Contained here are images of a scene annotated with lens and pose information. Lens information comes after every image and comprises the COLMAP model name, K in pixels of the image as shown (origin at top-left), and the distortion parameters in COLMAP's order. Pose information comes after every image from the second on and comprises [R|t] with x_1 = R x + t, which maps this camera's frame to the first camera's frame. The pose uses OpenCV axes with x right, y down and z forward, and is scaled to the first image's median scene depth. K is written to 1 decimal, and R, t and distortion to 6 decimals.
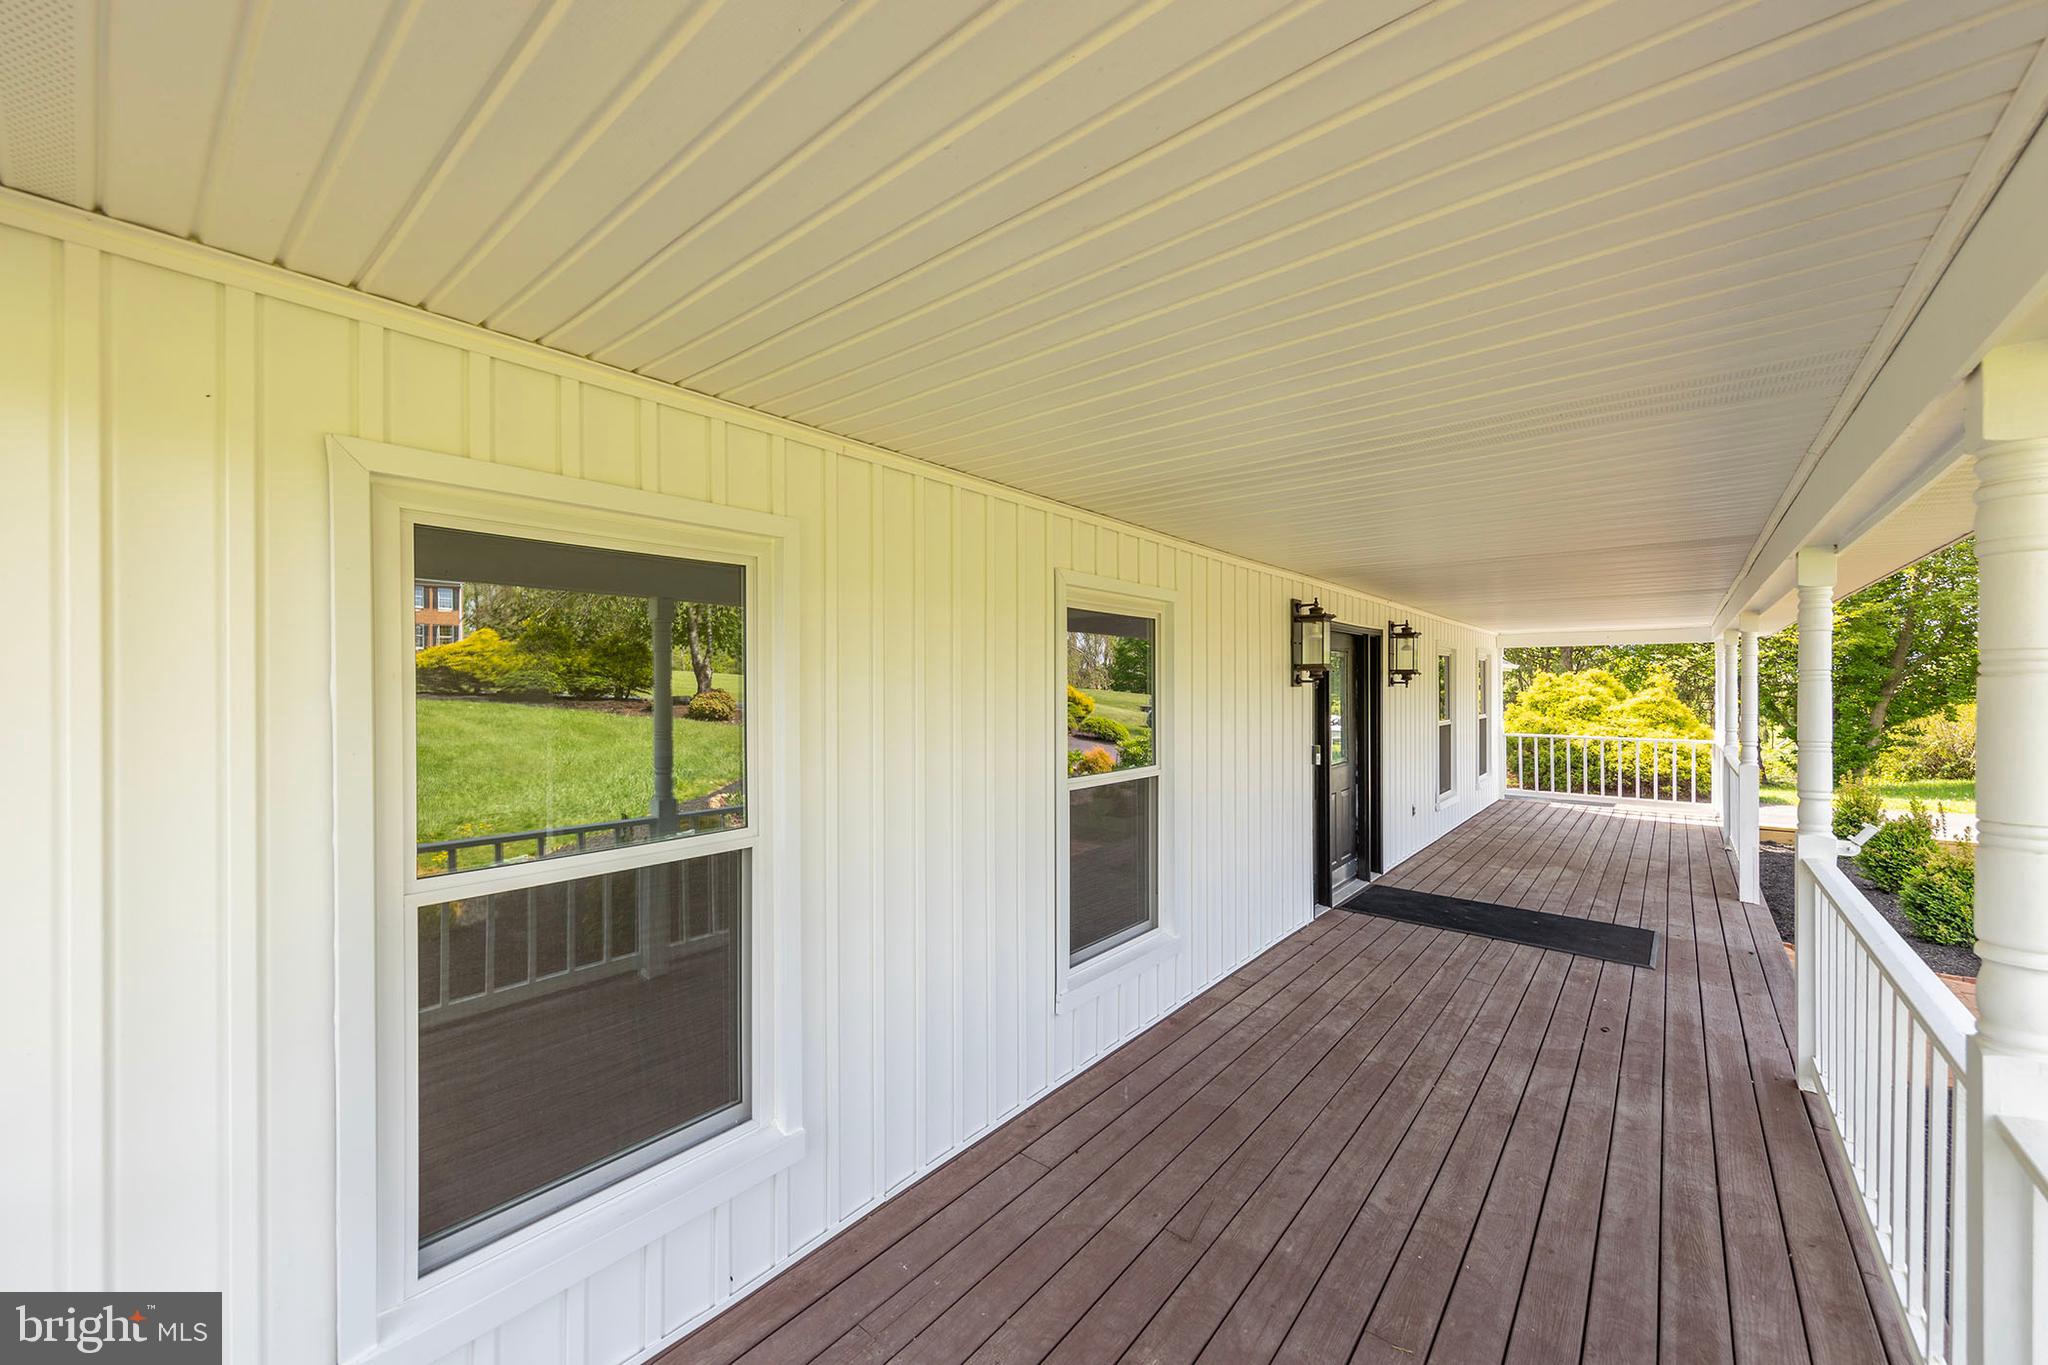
lens RADIAL K [[785.8, 0, 1004.8], [0, 785.8, 686.9], [0, 0, 1]] dist [0.008761, -0.000651]
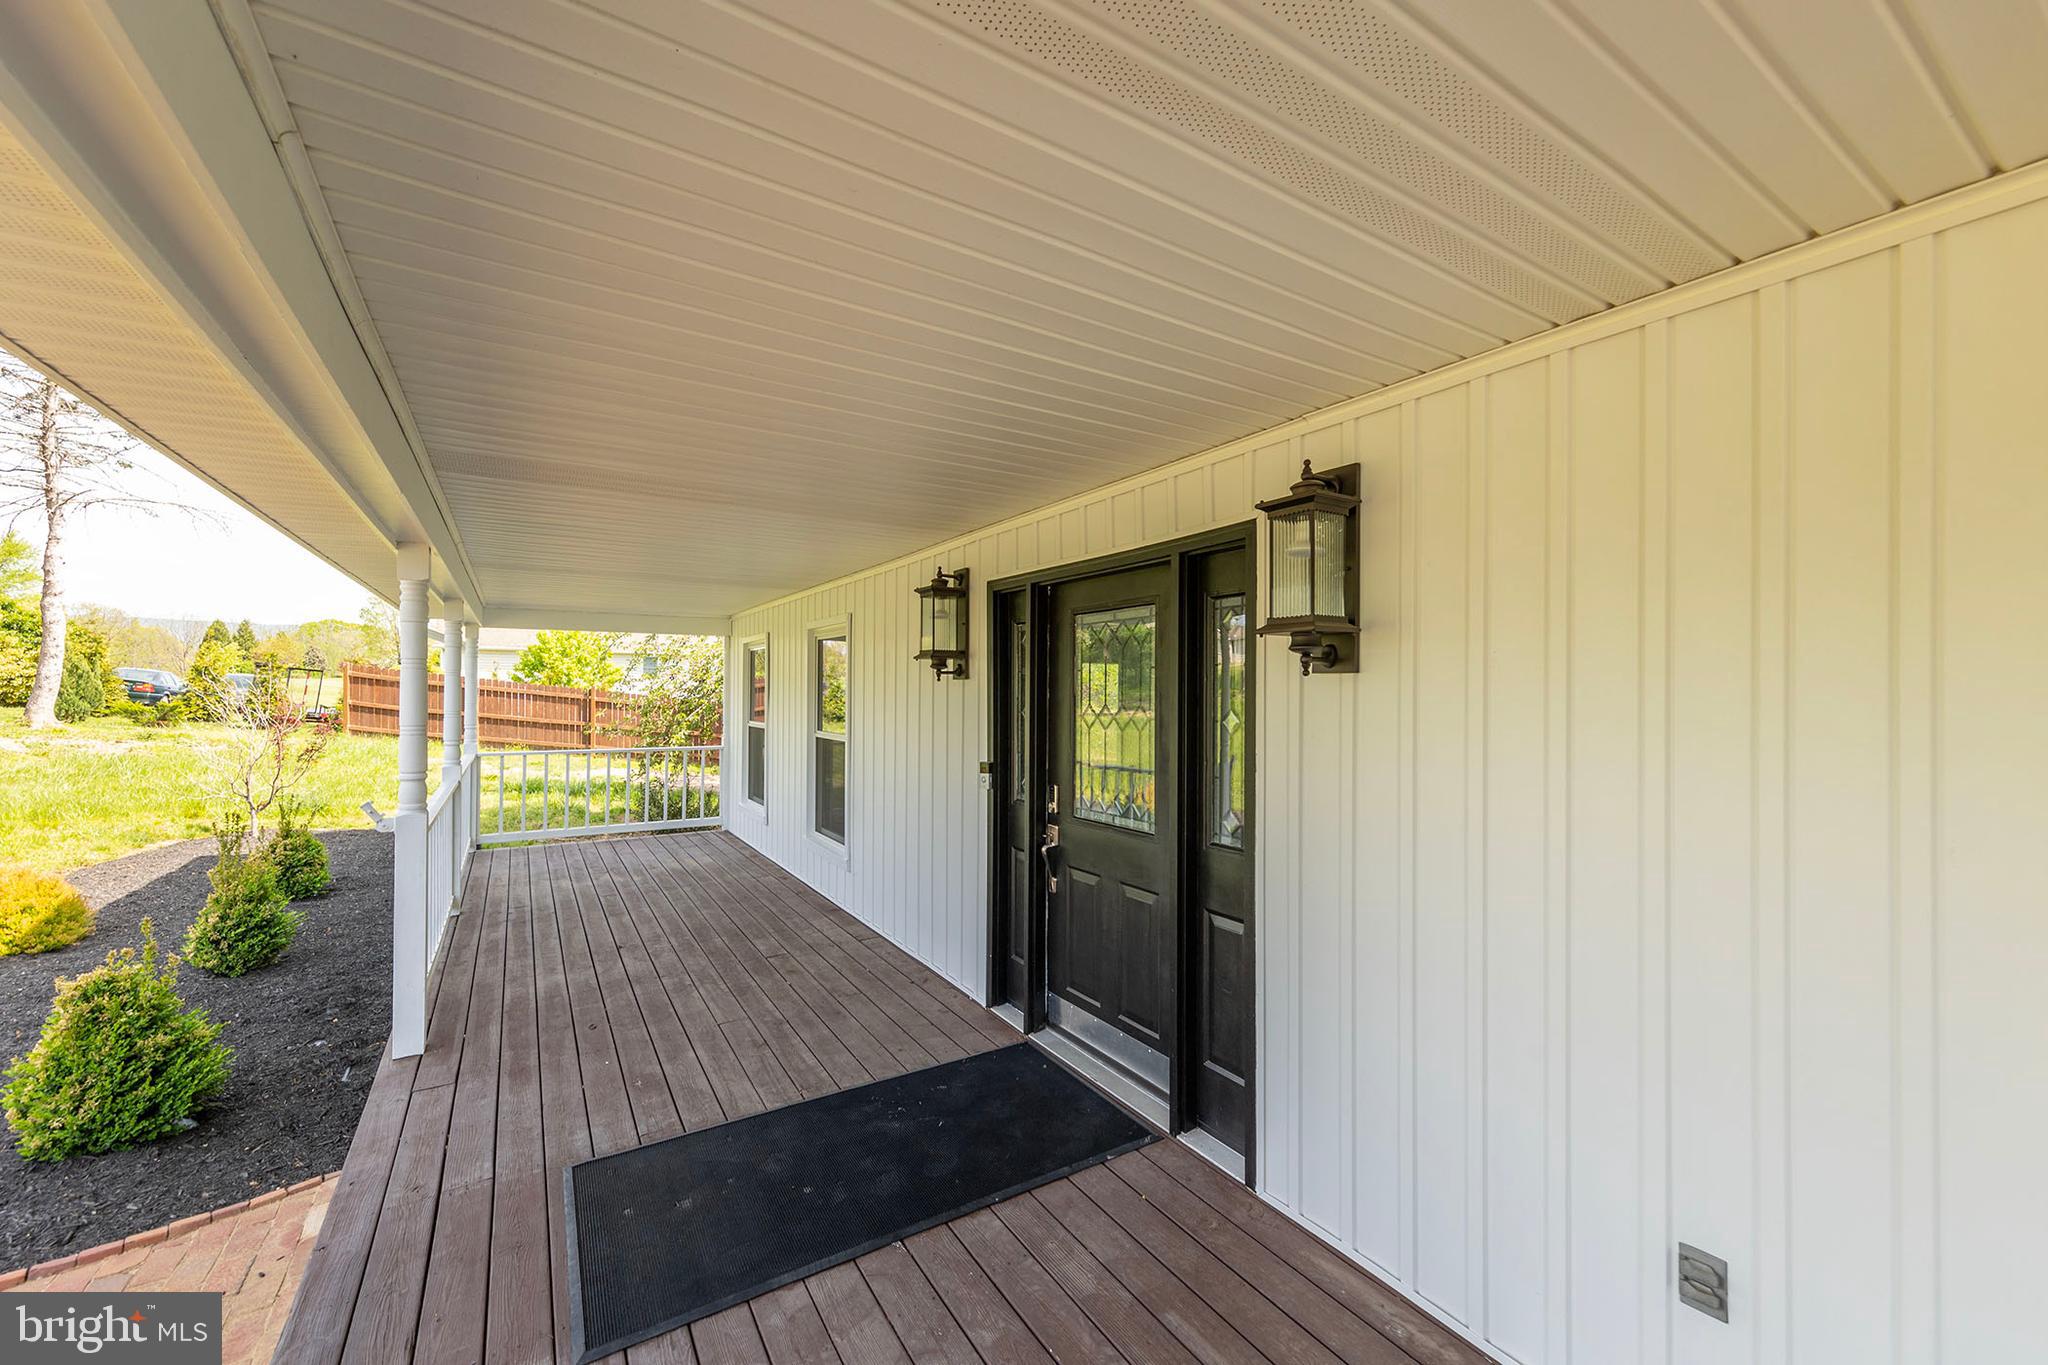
lens RADIAL K [[785.8, 0, 1012.3], [0, 785.8, 685.9], [0, 0, 1]] dist [0.008761, -0.000651]
pose [[-0.304760, -0.008455, -0.952392, 1.326748], [-0.012867, 0.999906, -0.004759, 0.012821], [0.952342, 0.010804, -0.304840, 1.546701]]
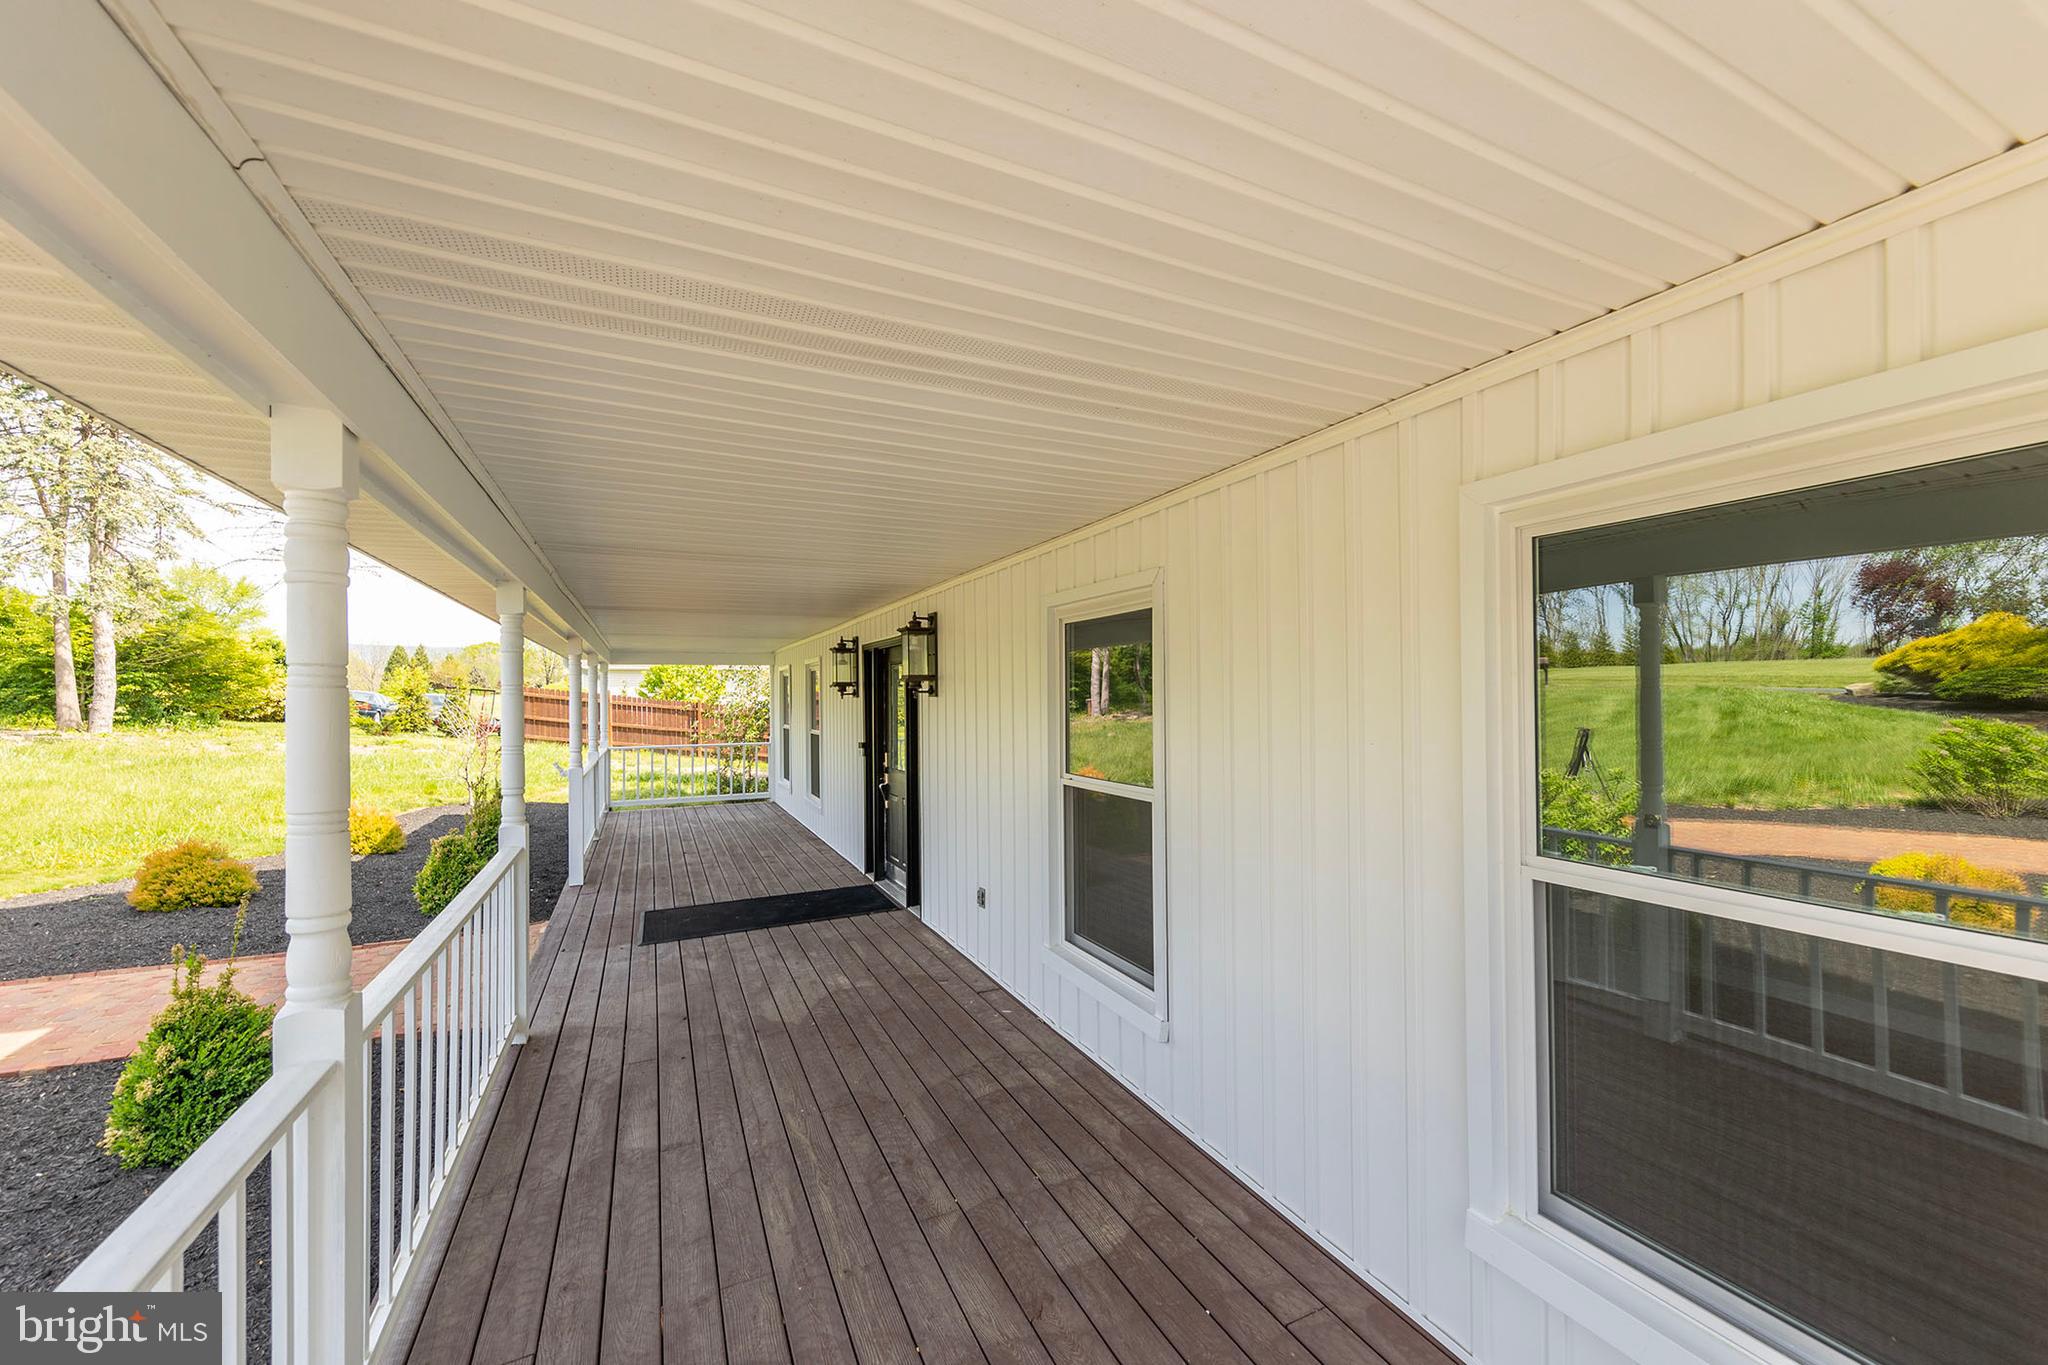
lens RADIAL K [[785.8, 0, 1037.6], [0, 785.8, 692.4], [0, 0, 1]] dist [0.008761, -0.000651]
pose [[-0.399875, -0.002974, -0.916565, 1.850576], [0.001748, 0.999990, -0.004008, -0.002956], [0.916568, -0.003204, -0.399866, 2.237944]]
